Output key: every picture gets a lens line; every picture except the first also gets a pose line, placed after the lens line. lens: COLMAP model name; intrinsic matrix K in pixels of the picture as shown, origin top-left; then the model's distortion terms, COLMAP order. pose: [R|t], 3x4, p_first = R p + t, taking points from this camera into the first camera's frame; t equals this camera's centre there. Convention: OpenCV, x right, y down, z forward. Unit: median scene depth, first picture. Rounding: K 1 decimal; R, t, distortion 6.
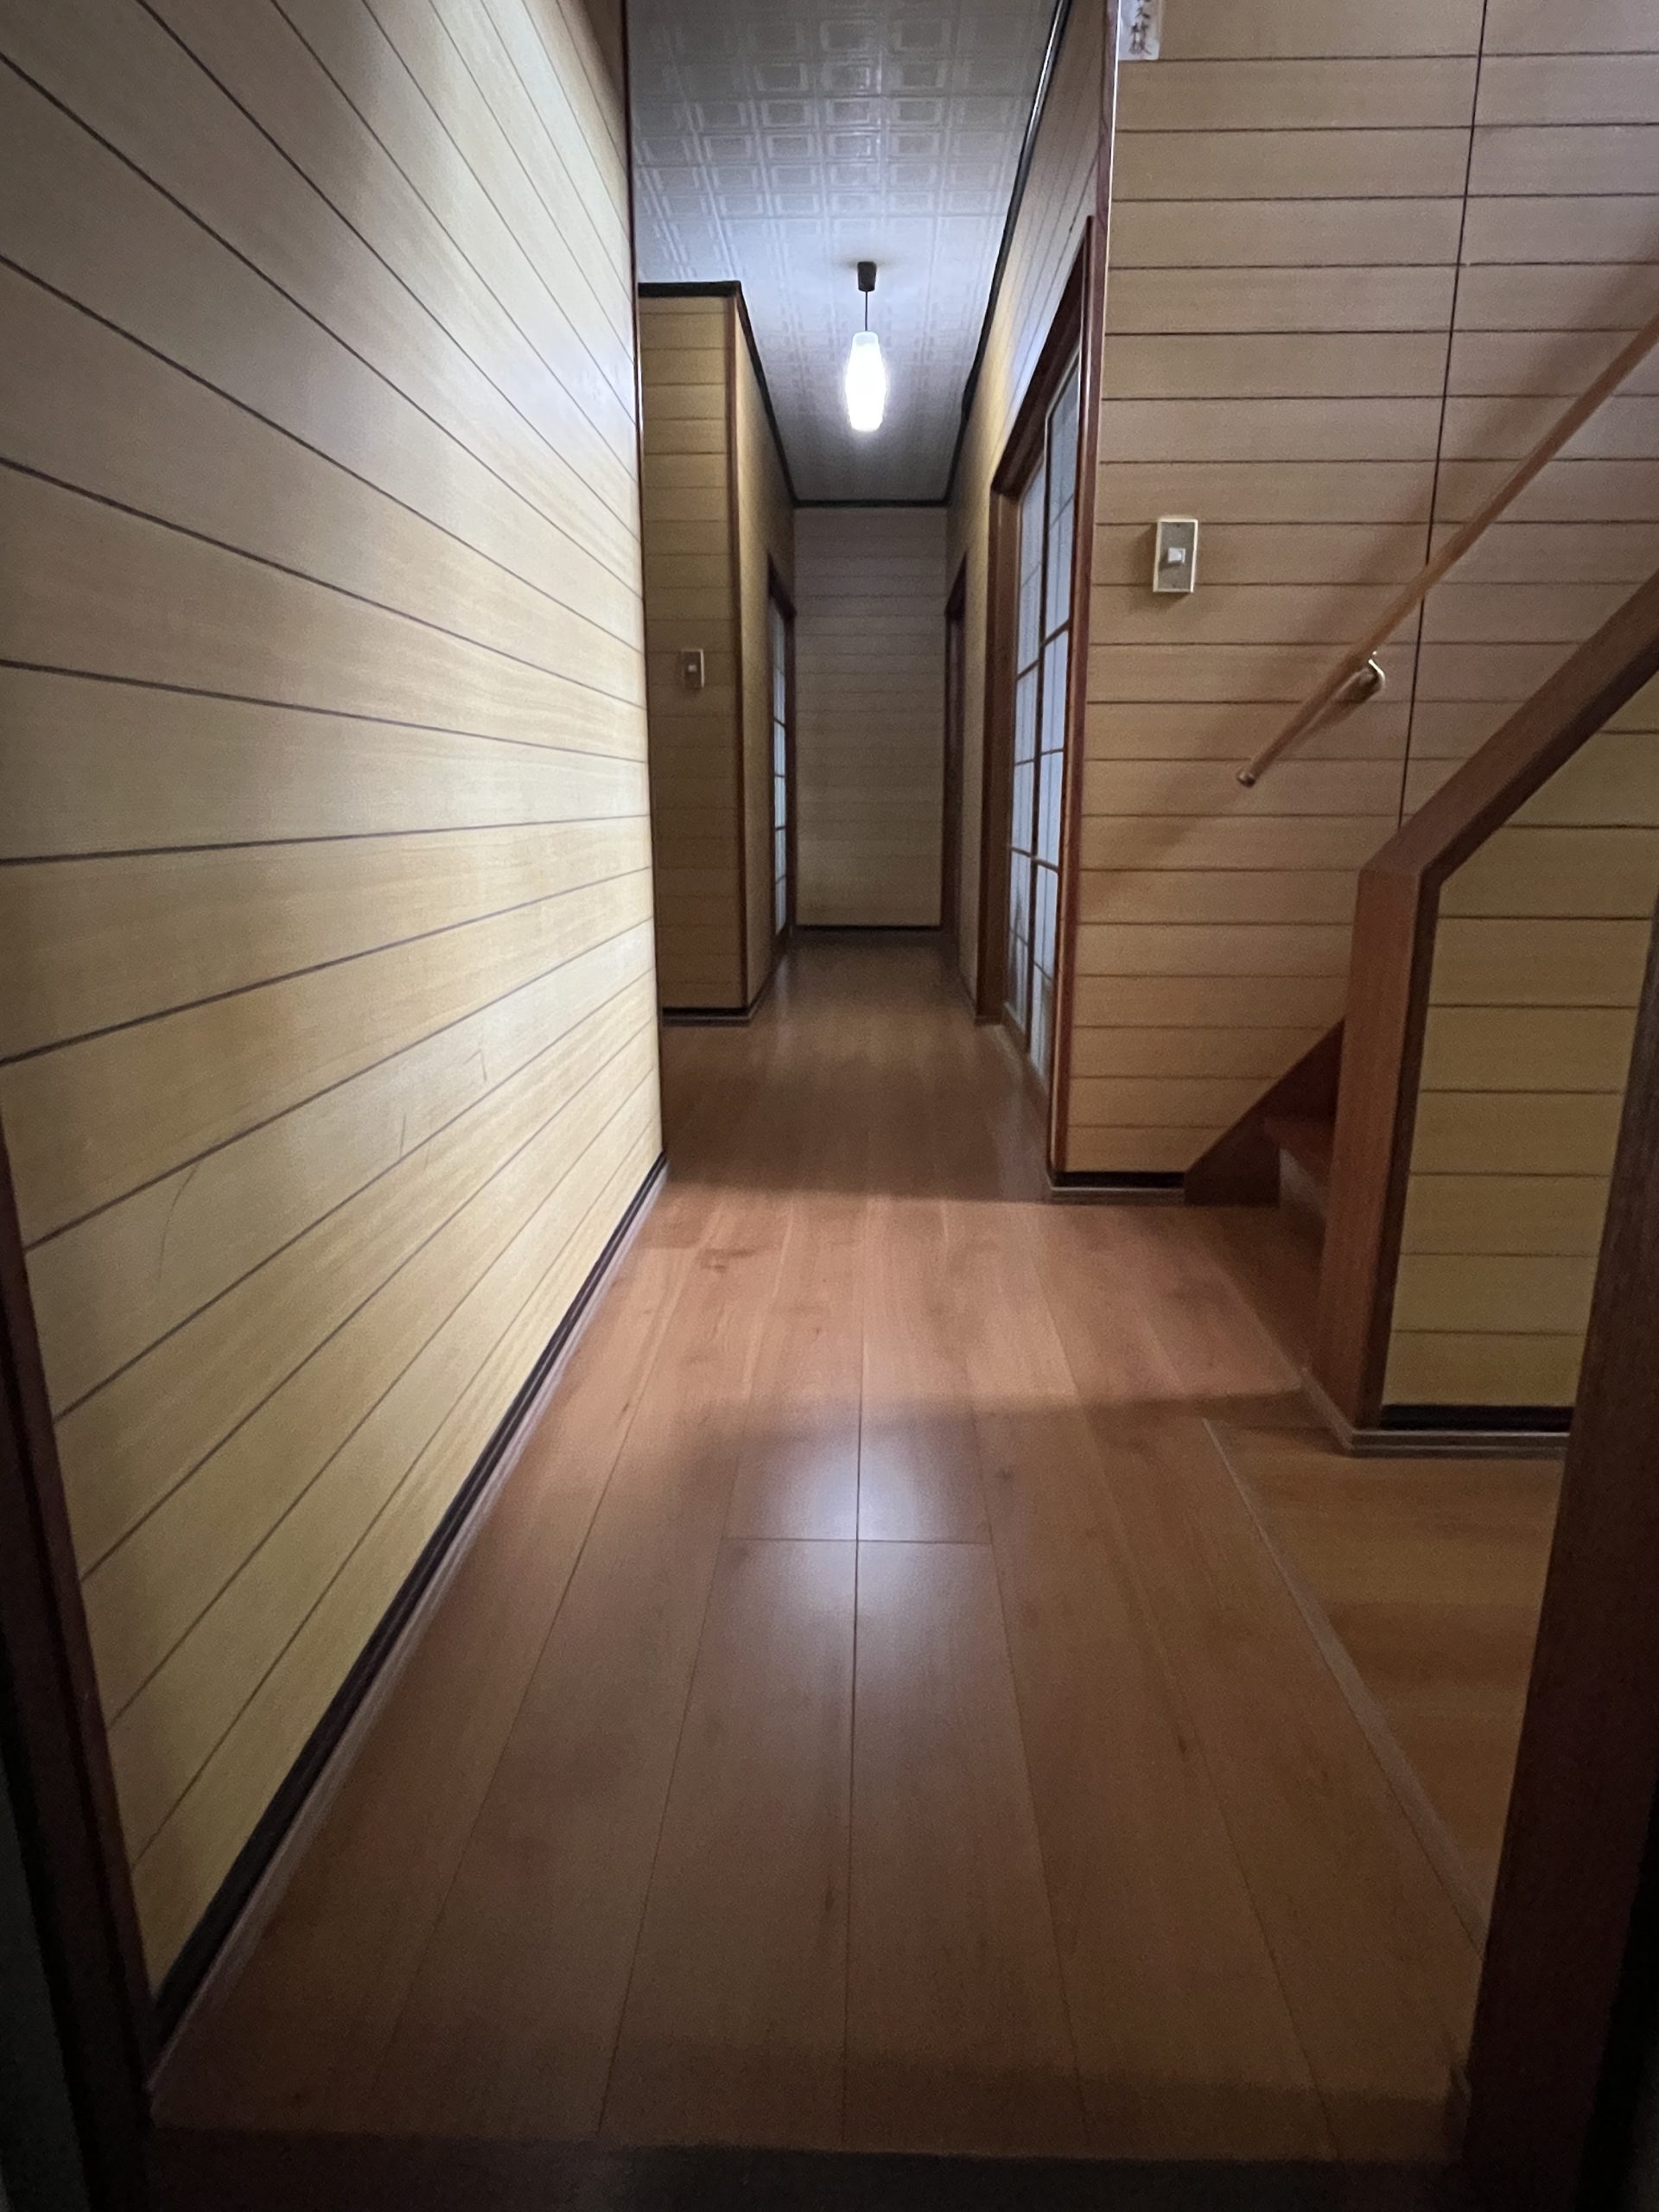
lens RADIAL K [[1253.6, 0, 829.5], [0, 1253.6, 1106.0], [0, 0, 1]] dist [0.003084, 0.000034]
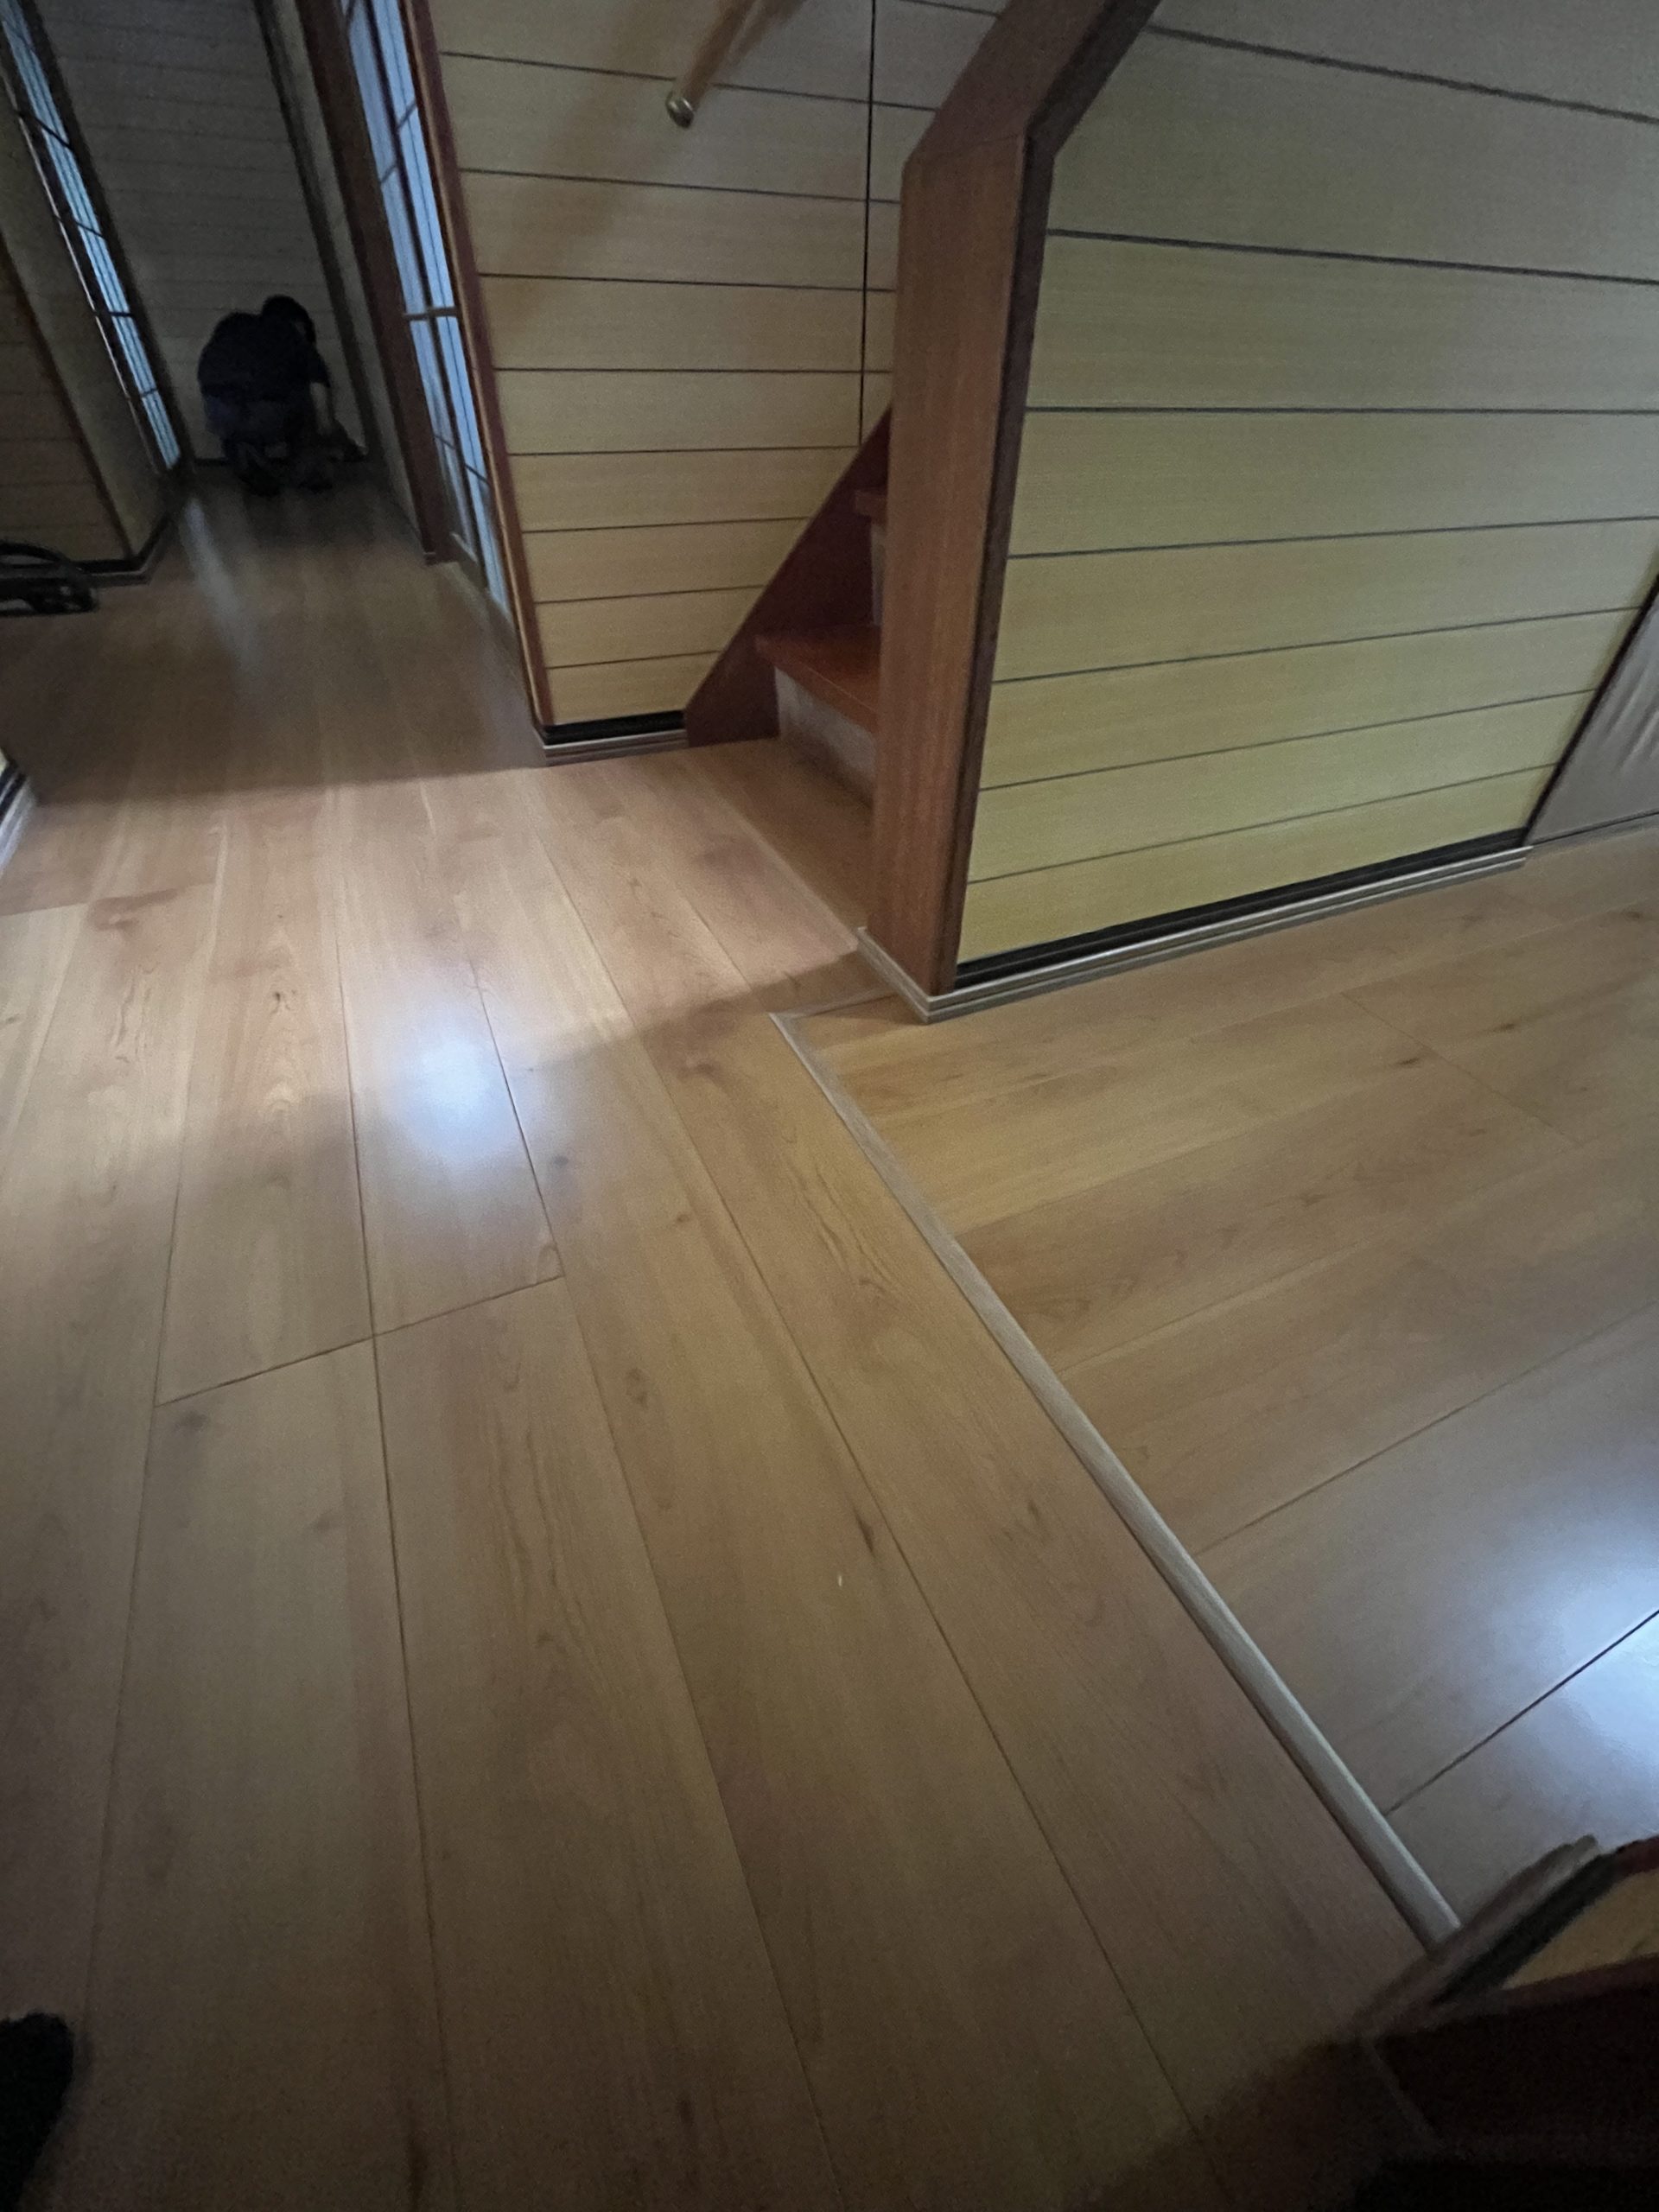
lens RADIAL K [[909.3, 0, 829.5], [0, 909.3, 1106.0], [0, 0, 1]] dist [-0.002625, -0.000318]
pose [[0.893598, -0.277073, 0.353146, 0.063637], [0.089927, 0.881307, 0.463909, 0.008798], [-0.439767, -0.382791, 0.812451, 0.305488]]
